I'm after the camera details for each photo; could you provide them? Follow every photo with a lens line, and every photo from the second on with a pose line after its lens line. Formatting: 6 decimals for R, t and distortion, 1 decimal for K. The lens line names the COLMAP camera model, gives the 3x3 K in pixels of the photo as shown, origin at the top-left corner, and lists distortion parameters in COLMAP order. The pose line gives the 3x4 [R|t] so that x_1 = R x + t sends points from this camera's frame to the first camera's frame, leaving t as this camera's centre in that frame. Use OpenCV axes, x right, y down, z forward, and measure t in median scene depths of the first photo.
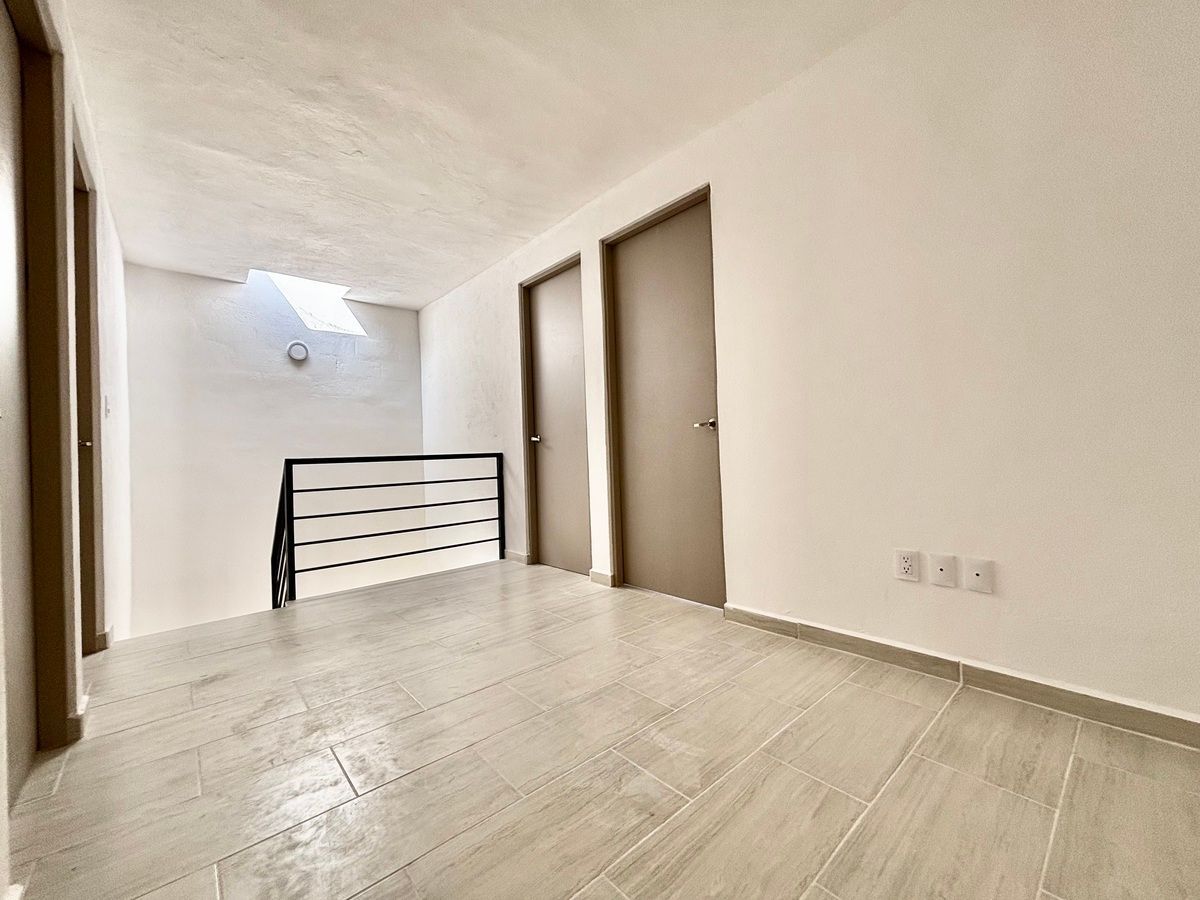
lens RADIAL K [[481.7, 0, 599.3], [0, 481.7, 450.6], [0, 0, 1]] dist [-0.000616, -0.000065]
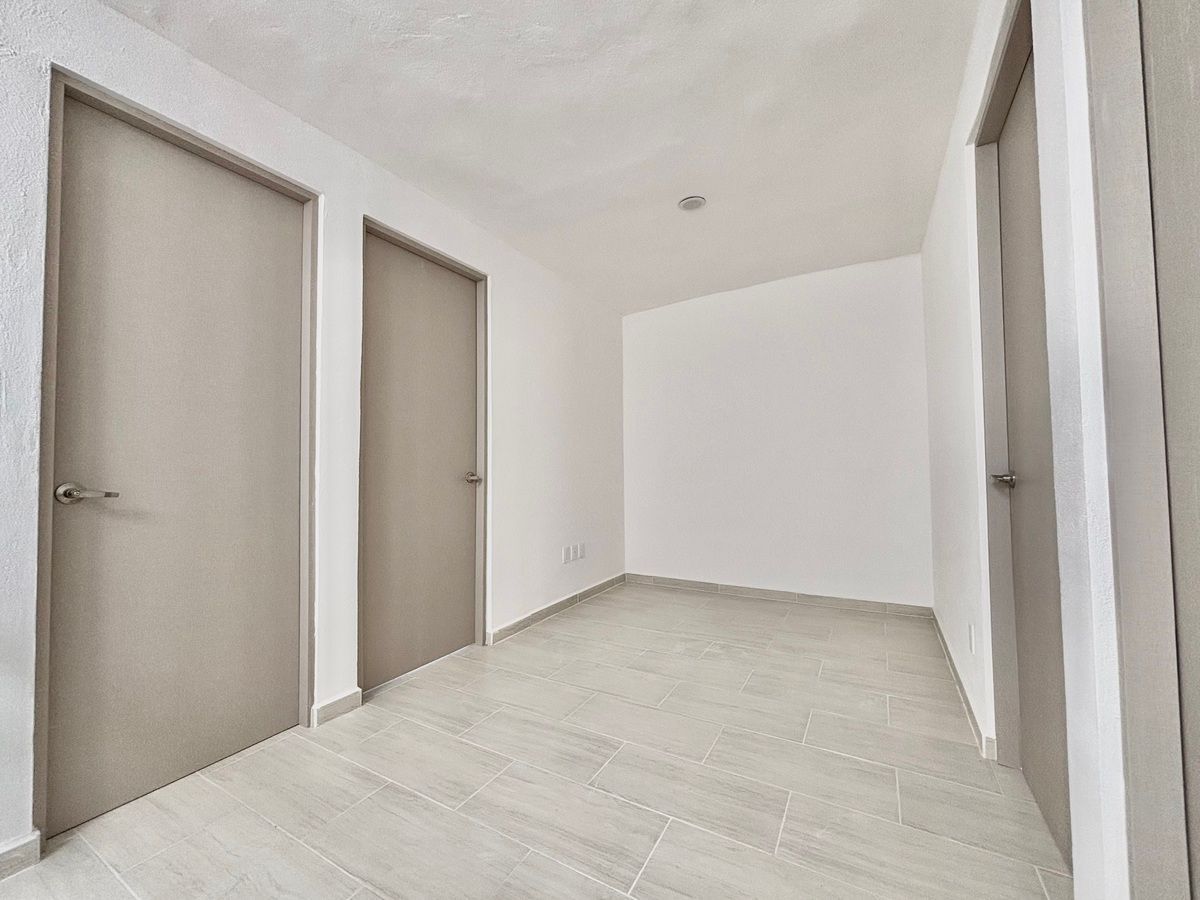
lens RADIAL K [[481.7, 0, 599.5], [0, 481.7, 448.9], [0, 0, 1]] dist [-0.000616, -0.000065]
pose [[-0.321893, 0.065972, 0.944475, -1.284733], [0.010555, 0.997757, -0.066097, -0.062294], [-0.946717, -0.011307, -0.321868, 1.506672]]
